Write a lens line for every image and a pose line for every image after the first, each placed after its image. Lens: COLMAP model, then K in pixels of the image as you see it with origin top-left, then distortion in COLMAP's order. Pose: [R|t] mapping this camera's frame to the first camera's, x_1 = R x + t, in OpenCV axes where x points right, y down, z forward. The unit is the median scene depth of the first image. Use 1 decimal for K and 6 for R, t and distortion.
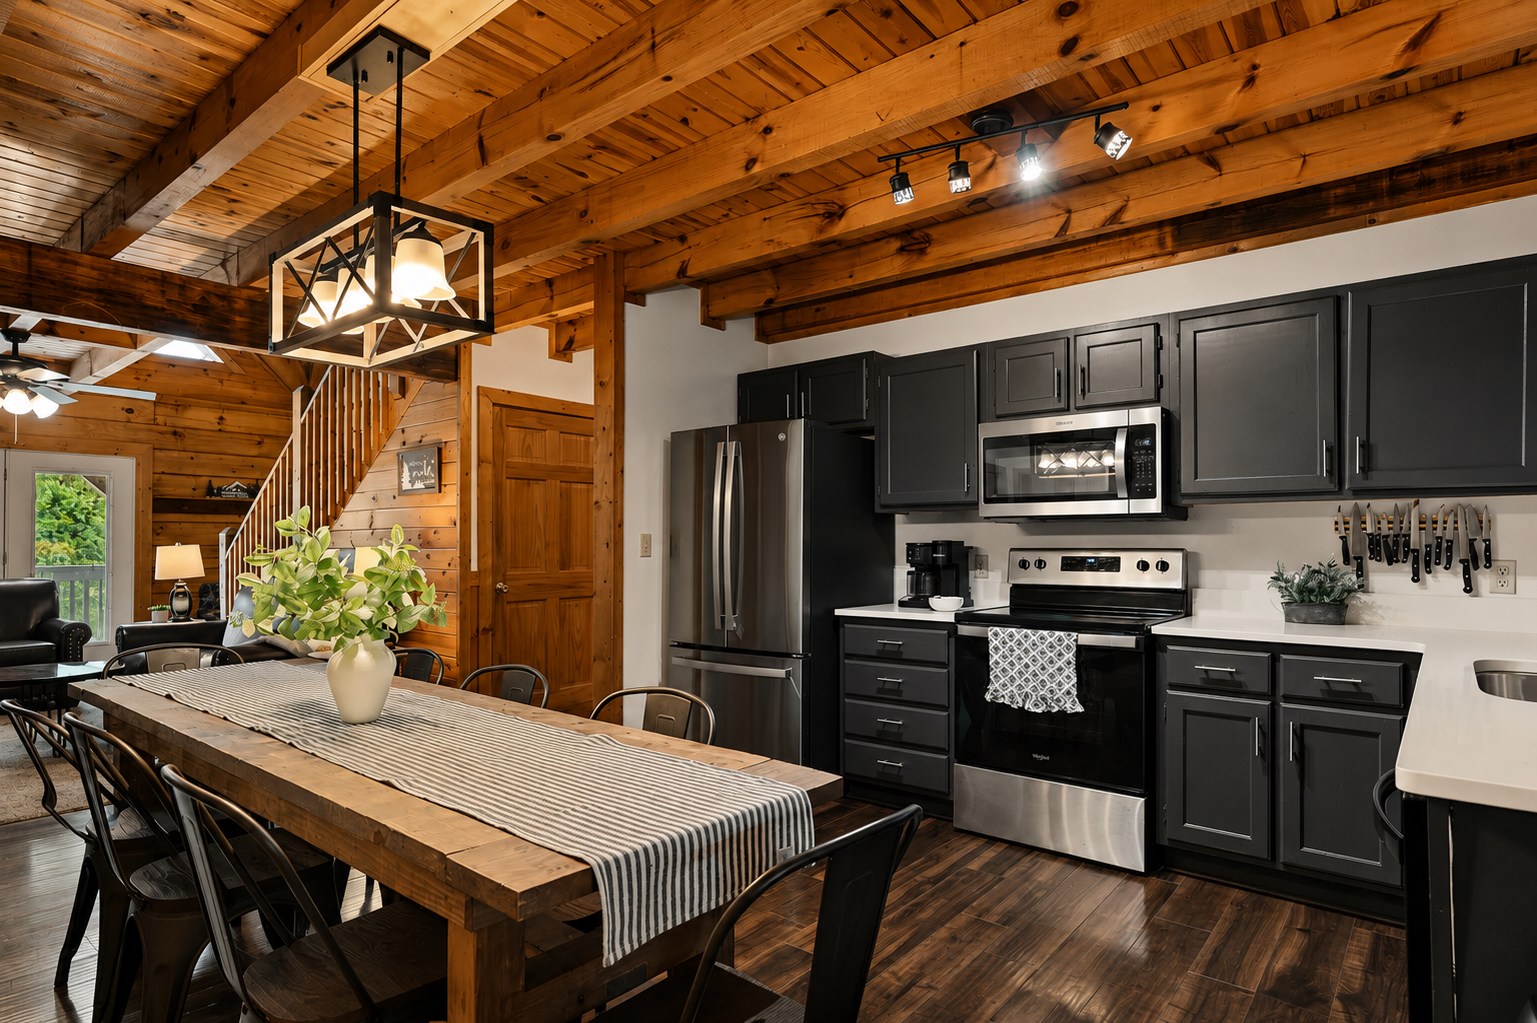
lens RADIAL K [[825.4, 0, 756.2], [0, 825.4, 540.6], [0, 0, 1]] dist [0.002271, 0.000252]
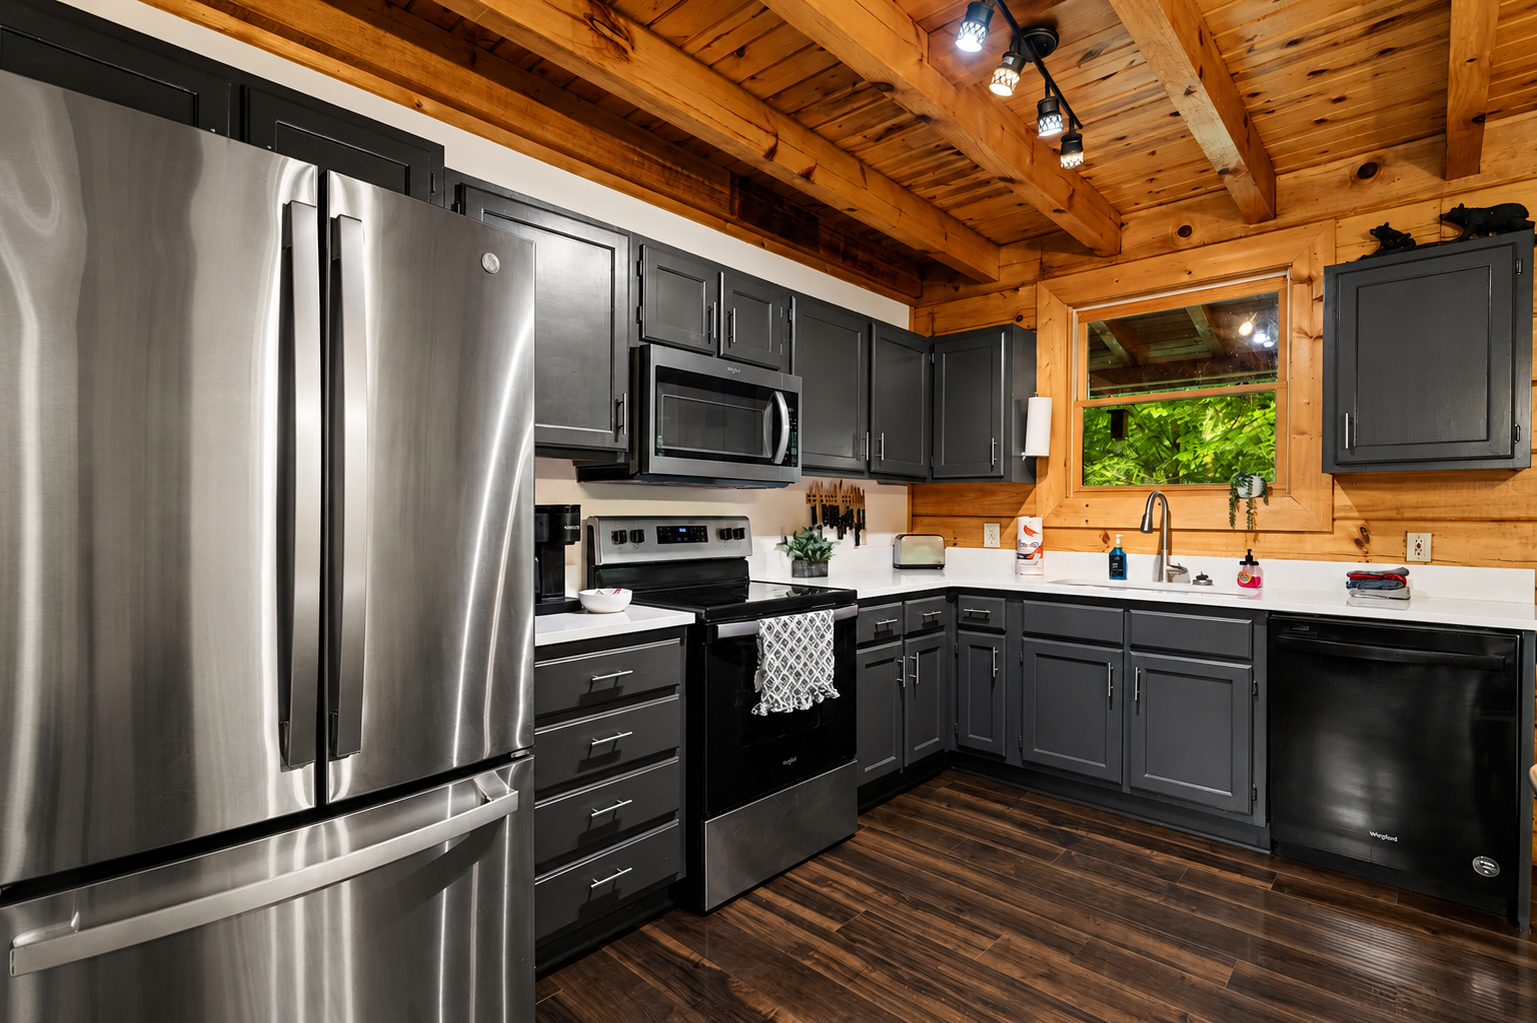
lens RADIAL K [[731.0, 0, 767.9], [0, 731.0, 515.5], [0, 0, 1]] dist [-0.004231, -0.000127]
pose [[0.059628, -0.007665, 0.998191, -0.432217], [-0.013101, 0.999878, 0.008460, -0.000101], [-0.998135, -0.013582, 0.059521, 1.020386]]
